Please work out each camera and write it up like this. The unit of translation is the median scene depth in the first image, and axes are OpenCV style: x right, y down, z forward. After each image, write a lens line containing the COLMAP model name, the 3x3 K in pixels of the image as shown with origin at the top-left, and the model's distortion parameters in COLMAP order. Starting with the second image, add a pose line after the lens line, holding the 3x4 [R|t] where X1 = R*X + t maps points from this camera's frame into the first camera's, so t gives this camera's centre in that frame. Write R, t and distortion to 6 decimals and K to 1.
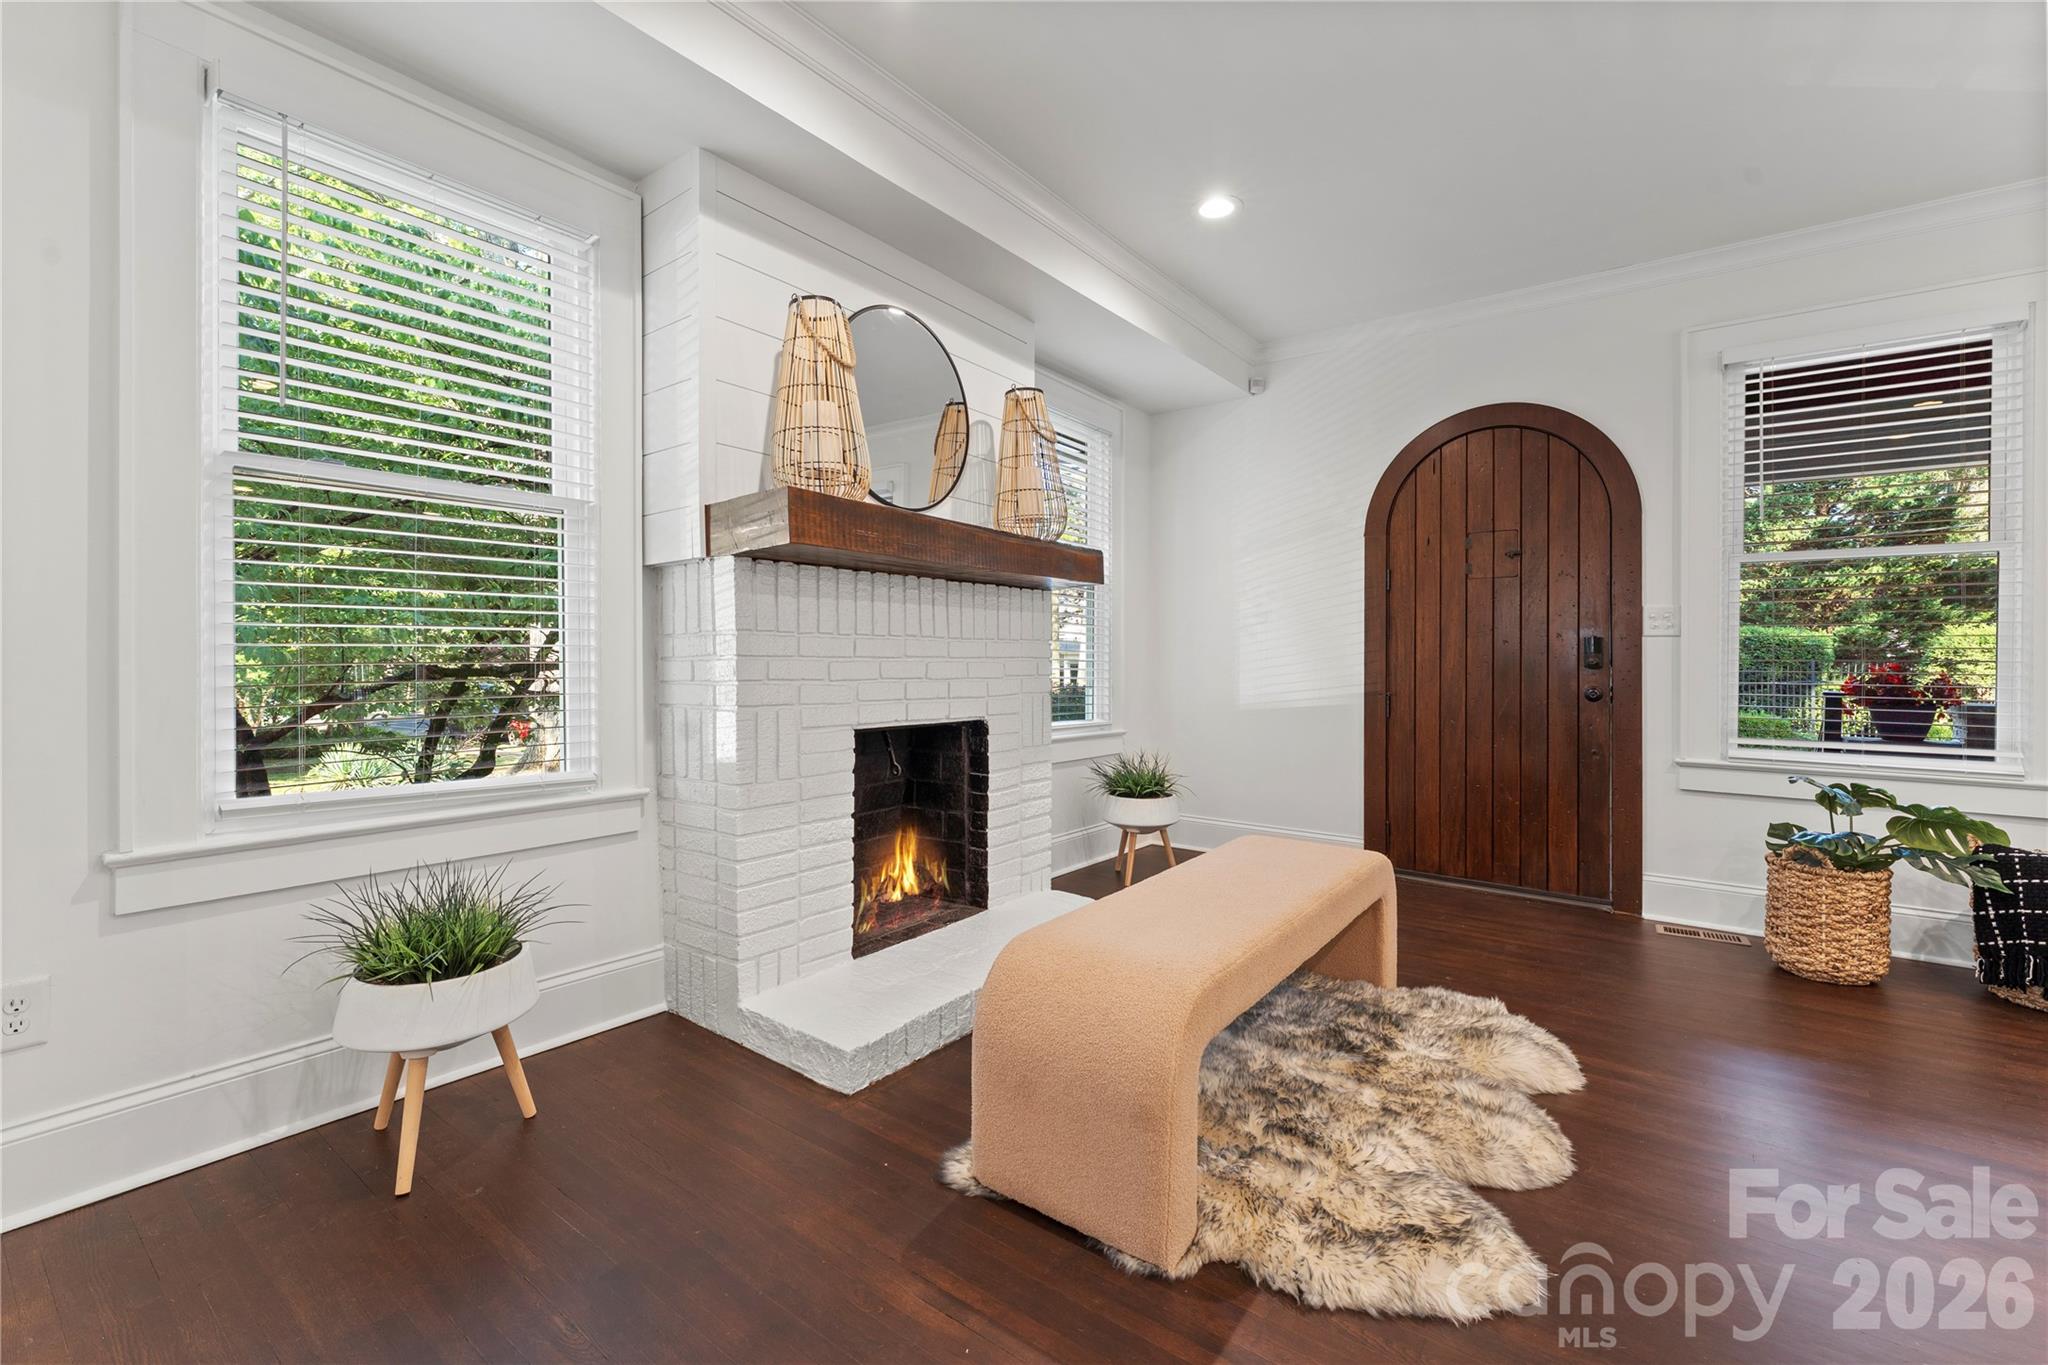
lens RADIAL K [[869.1, 0, 1024.9], [0, 869.1, 661.6], [0, 0, 1]] dist [-0.000533, -0.000033]
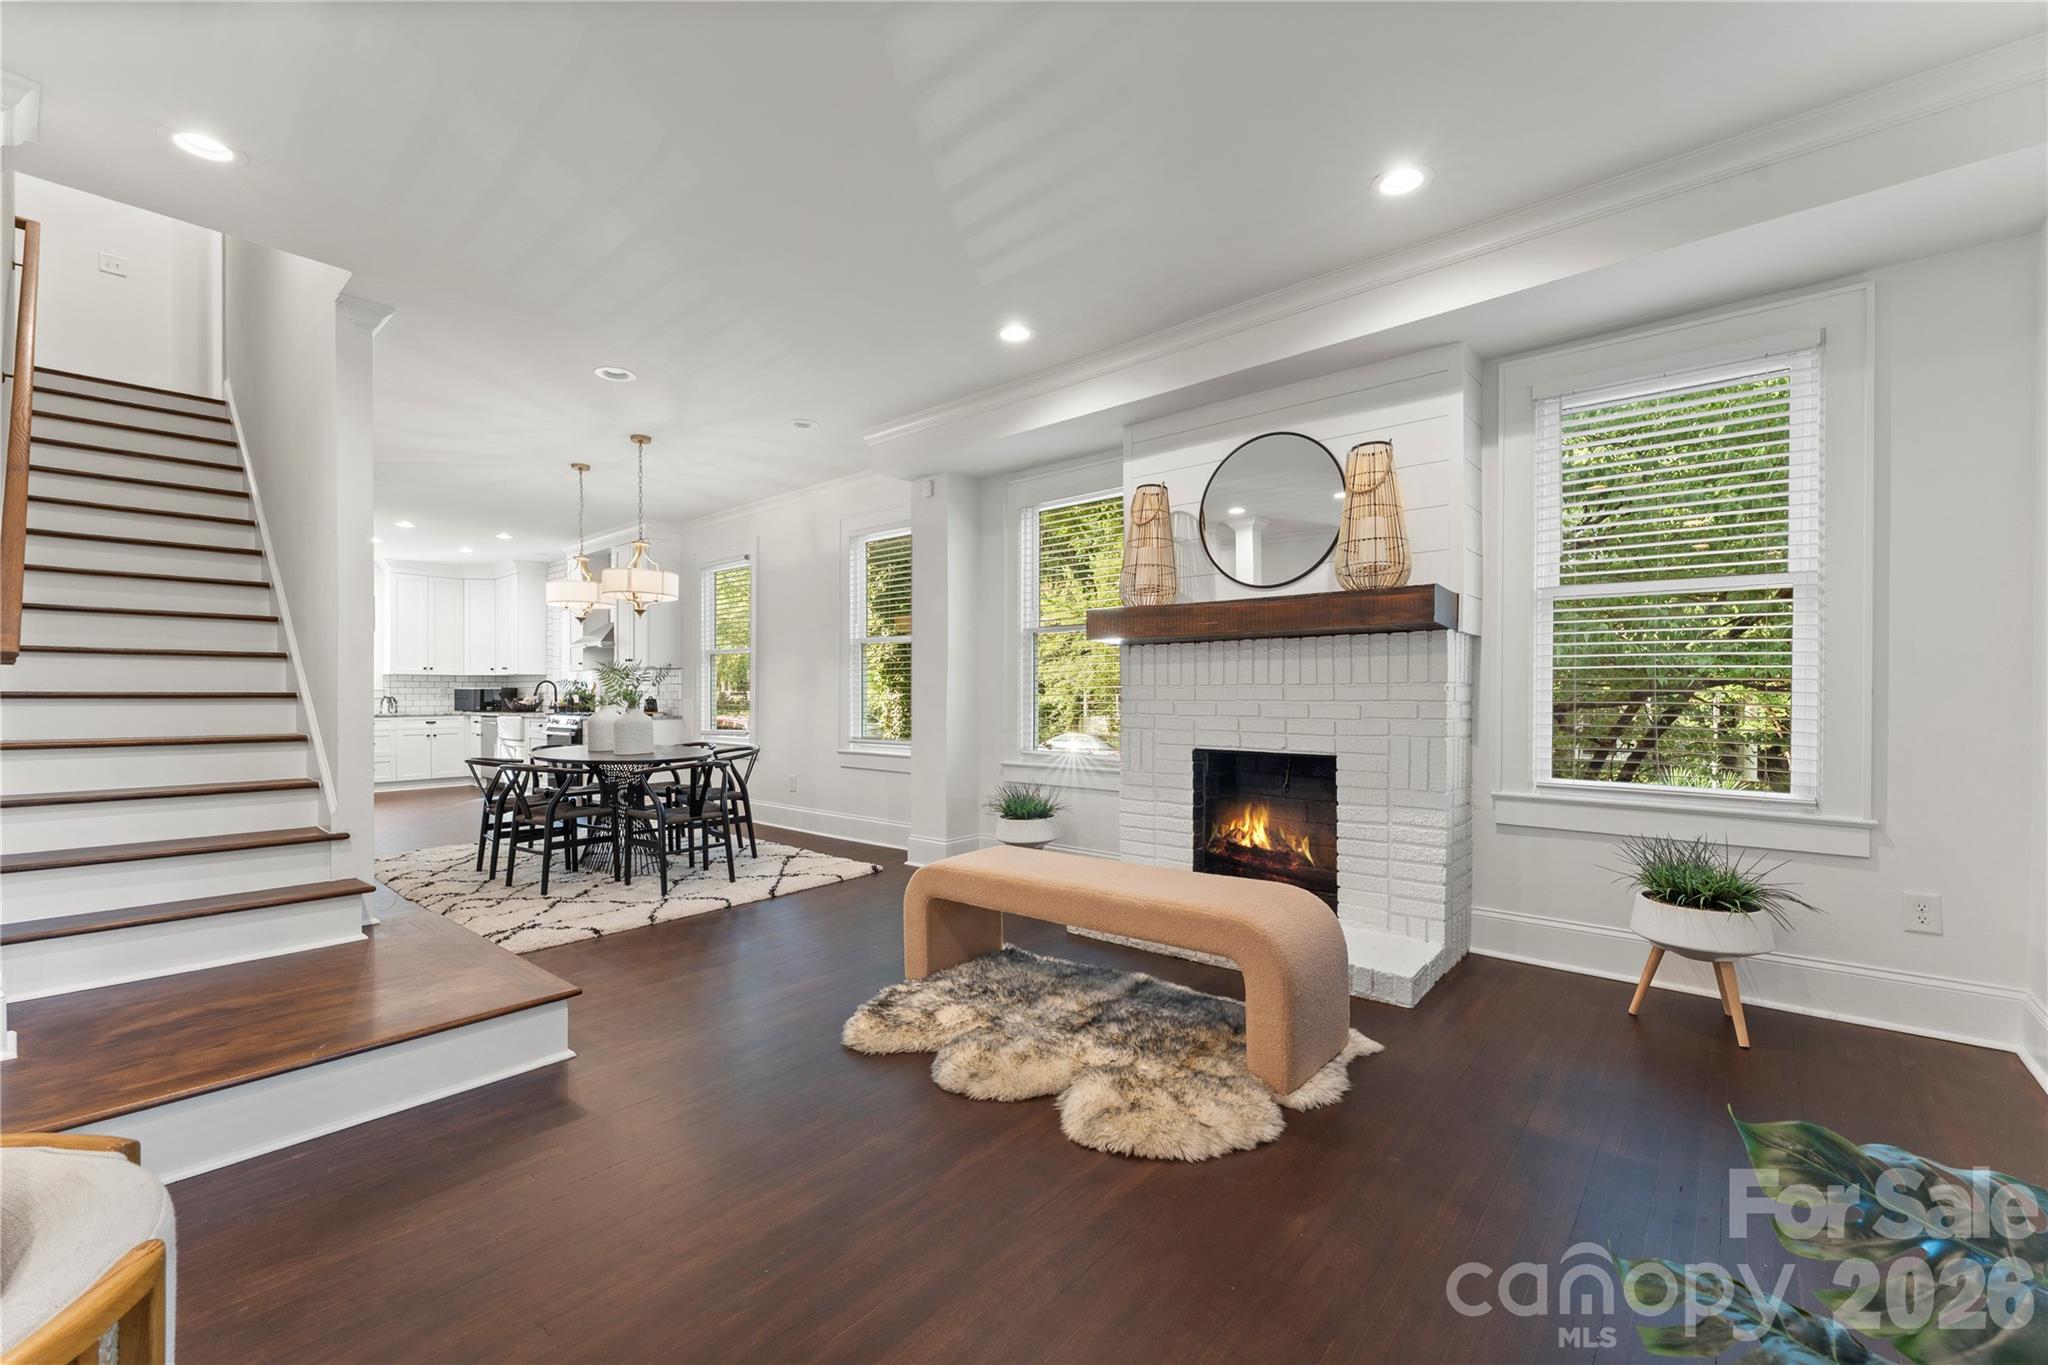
lens RADIAL K [[835.8, 0, 1023.3], [0, 835.8, 697.5], [0, 0, 1]] dist [0.000464, 0.000076]
pose [[-0.056905, 0.000991, -0.998379, 1.246828], [-0.000377, 0.999999, 0.001014, -0.011161], [0.998380, 0.000434, -0.056905, 0.777221]]
